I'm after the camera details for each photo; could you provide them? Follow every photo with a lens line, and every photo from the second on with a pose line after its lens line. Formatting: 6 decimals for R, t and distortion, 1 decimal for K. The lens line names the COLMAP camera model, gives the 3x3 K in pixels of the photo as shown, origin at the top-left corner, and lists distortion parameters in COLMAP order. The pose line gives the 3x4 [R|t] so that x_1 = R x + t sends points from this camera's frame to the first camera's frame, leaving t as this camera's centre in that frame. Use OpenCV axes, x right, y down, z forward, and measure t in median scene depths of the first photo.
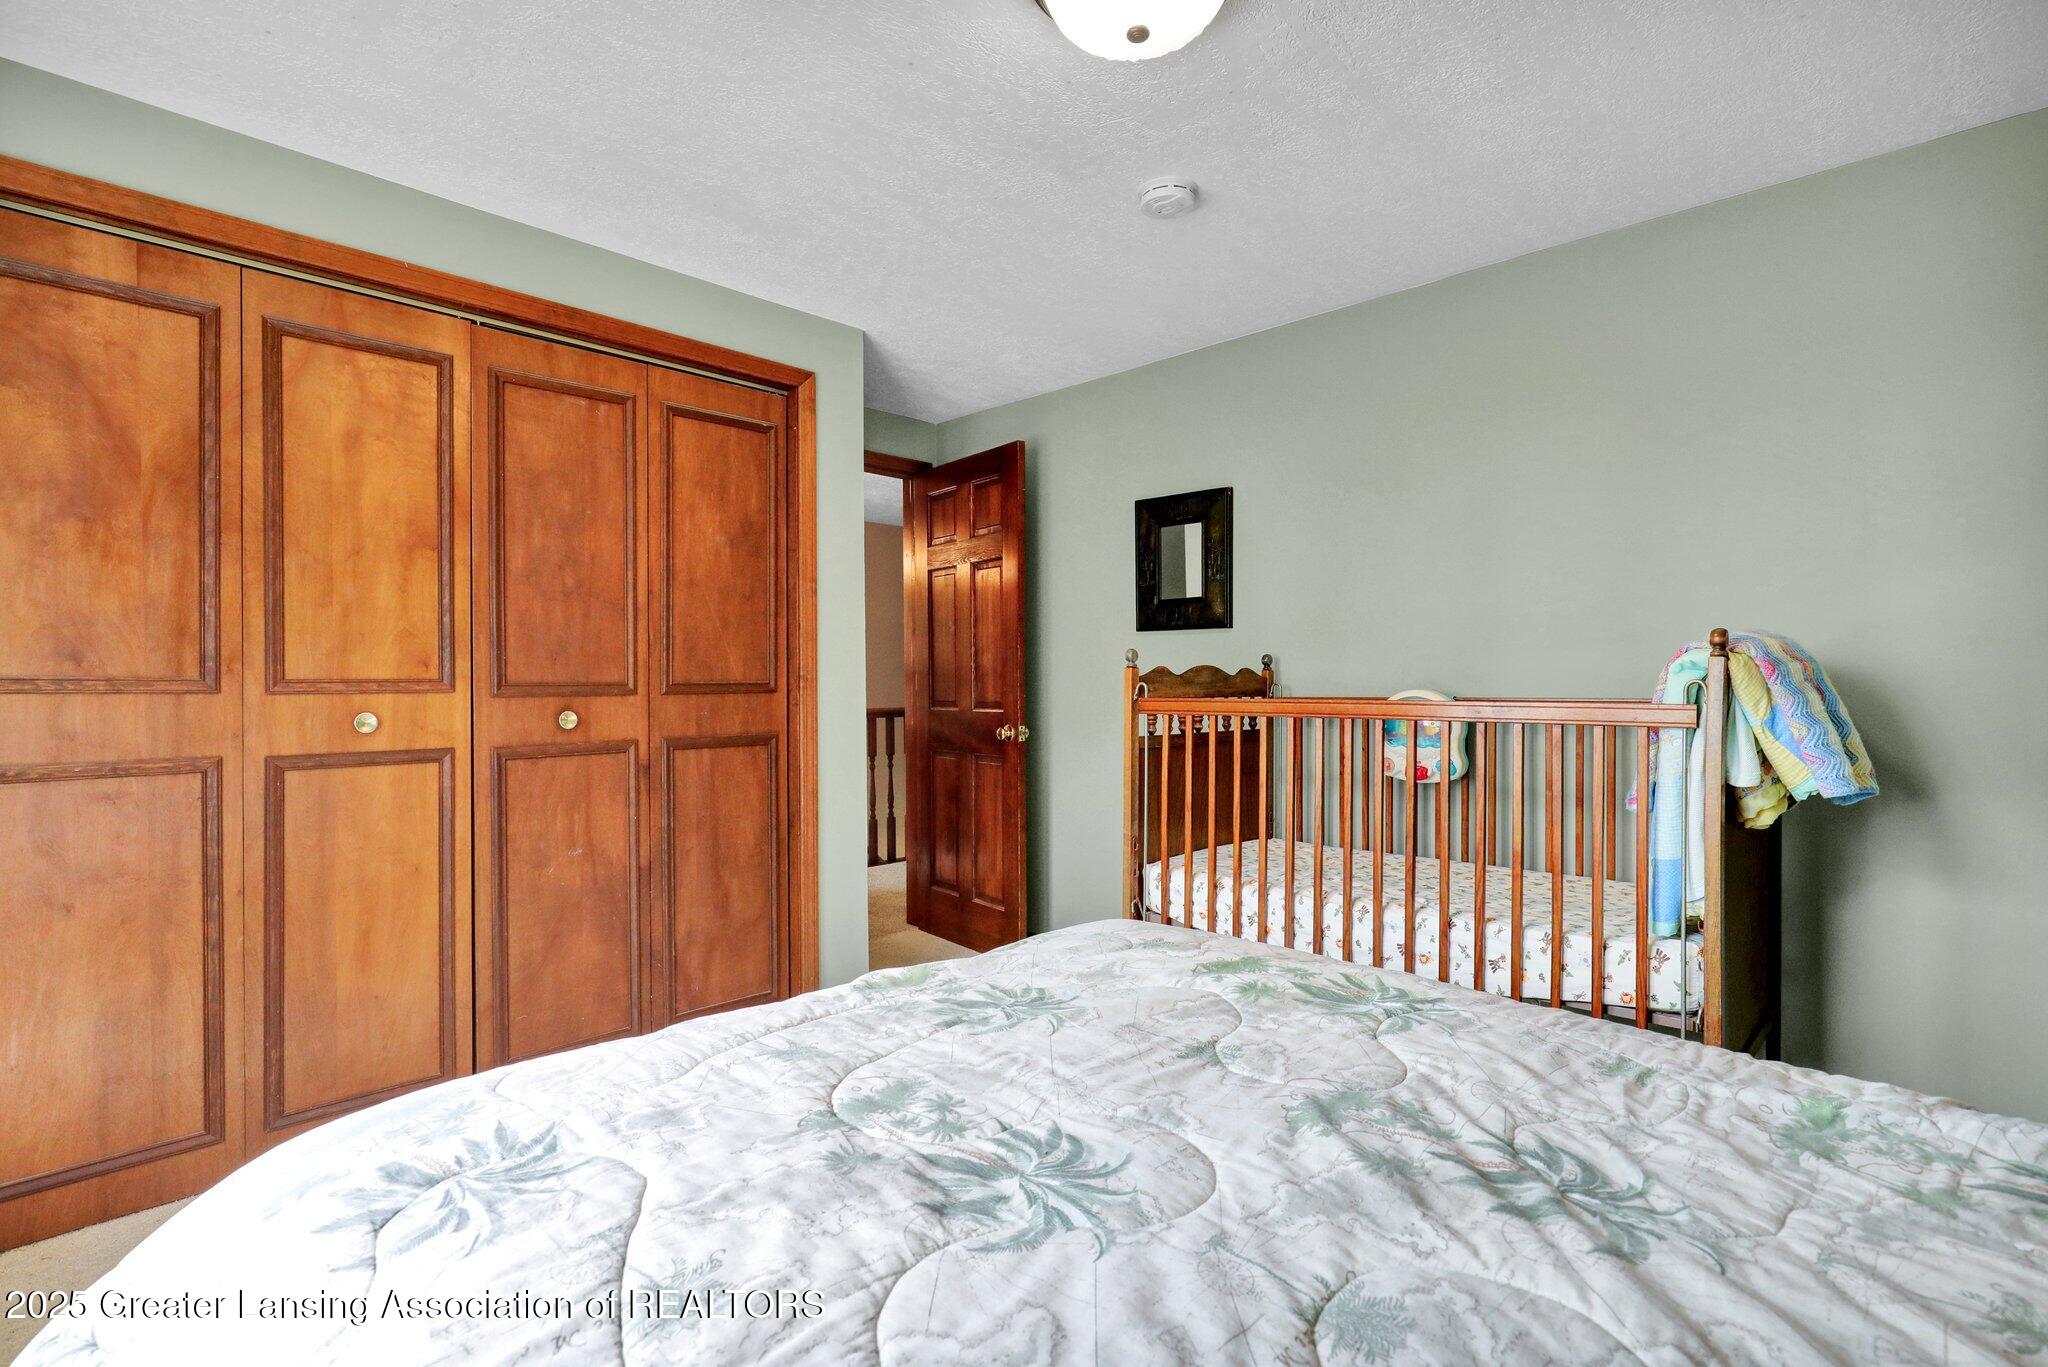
lens RADIAL K [[985.4, 0, 1024.0], [0, 985.4, 683.5], [0, 0, 1]] dist [0.000198, -0.000002]
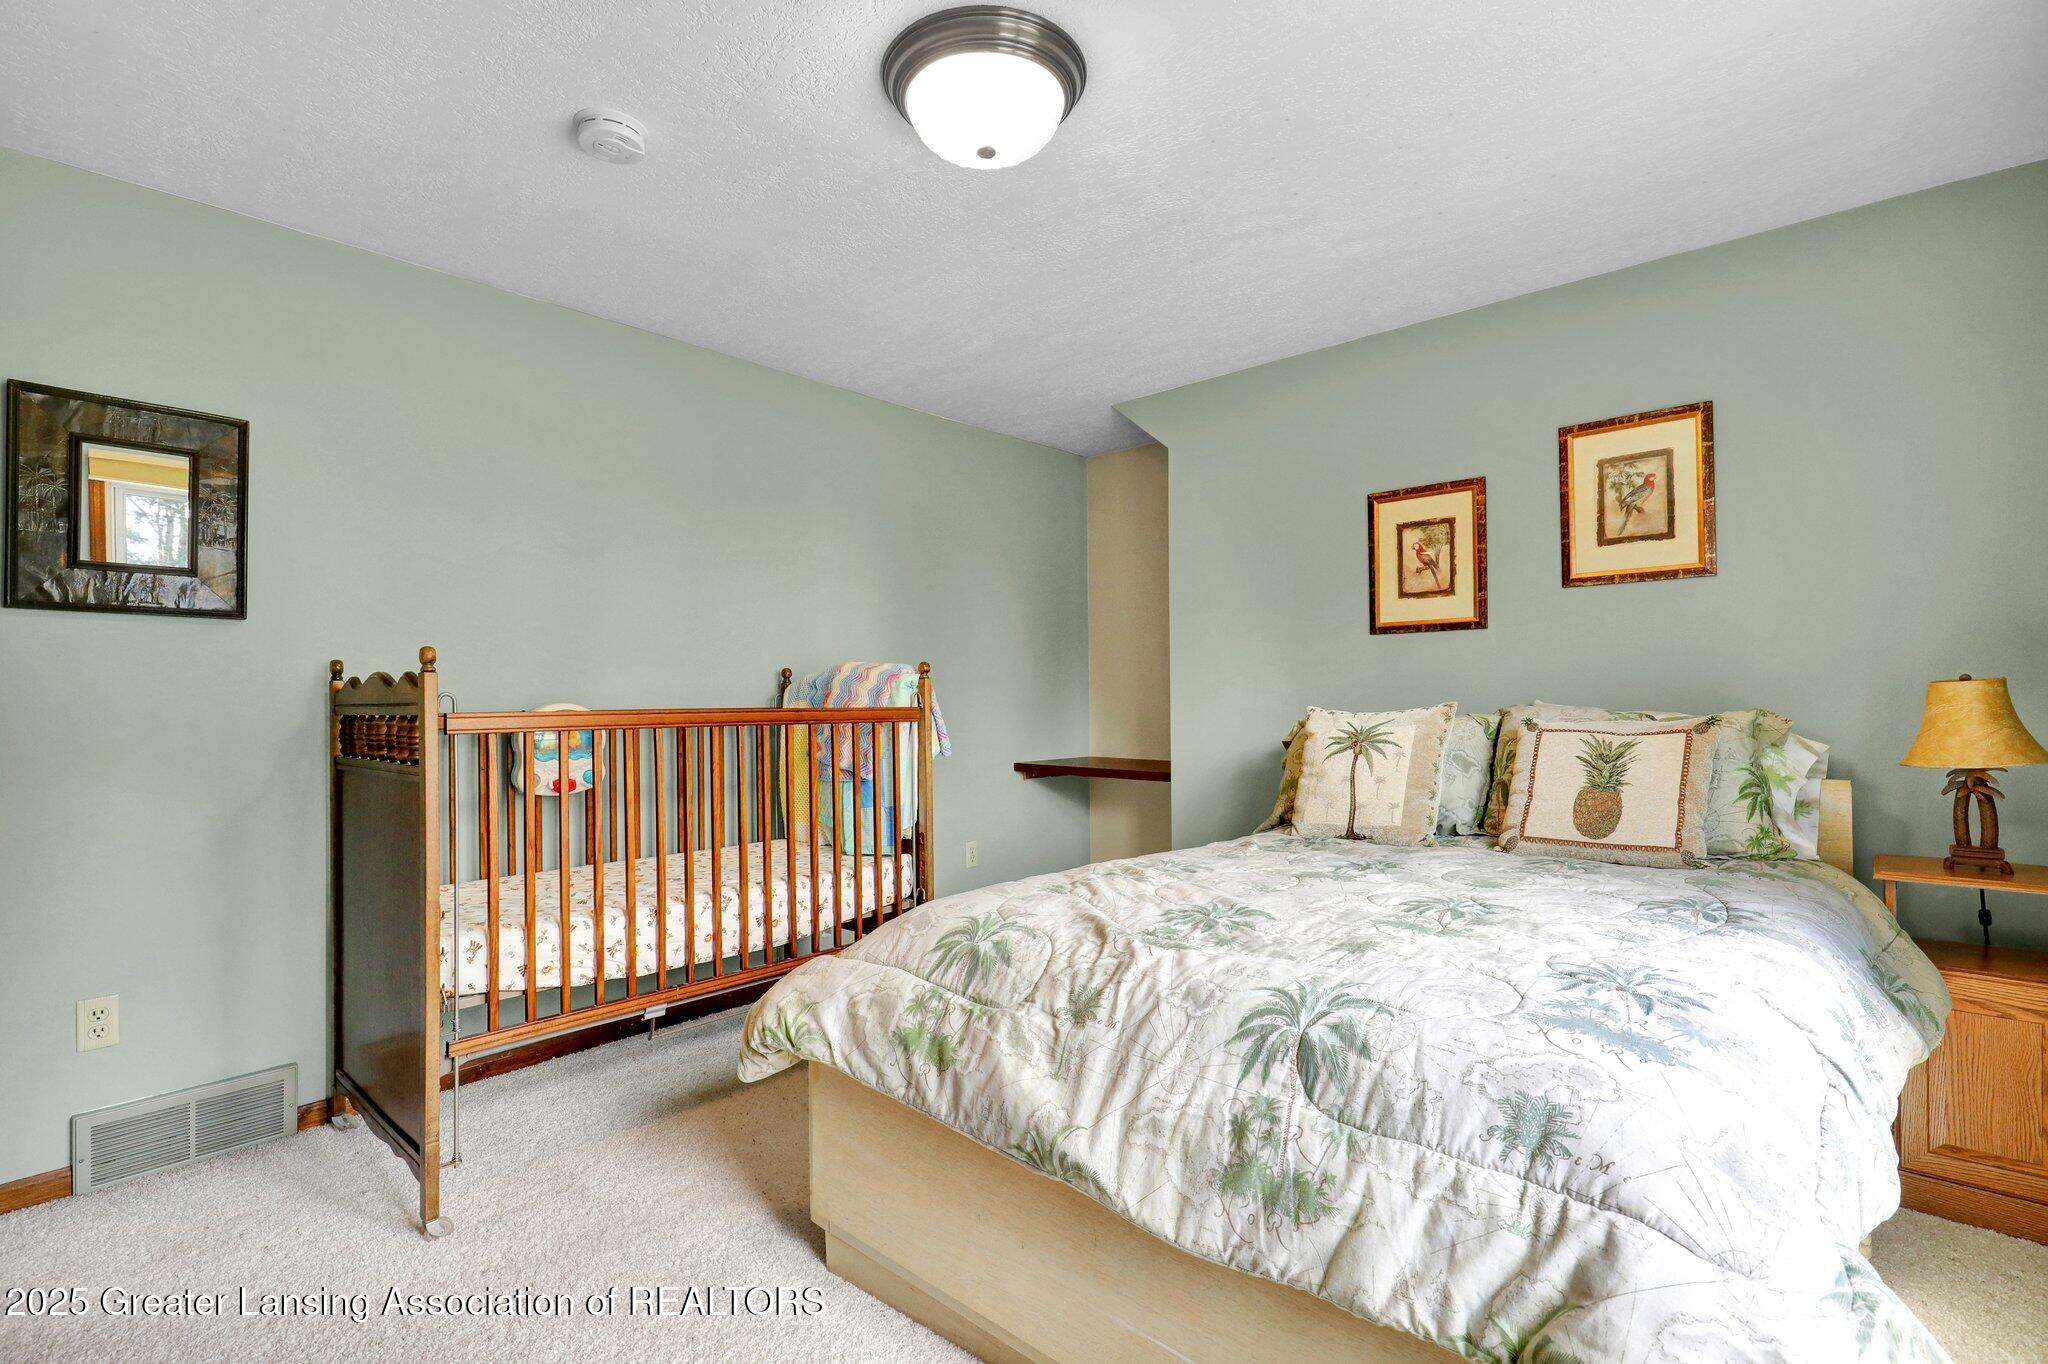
lens RADIAL K [[950.7, 0, 1024.0], [0, 950.7, 682.0], [0, 0, 1]] dist [-0.011638, -0.000196]
pose [[-0.017071, 0.014008, 0.999756, -0.653115], [0.005653, 0.999887, -0.013913, 0.003427], [-0.999838, 0.005414, -0.017148, 0.617505]]
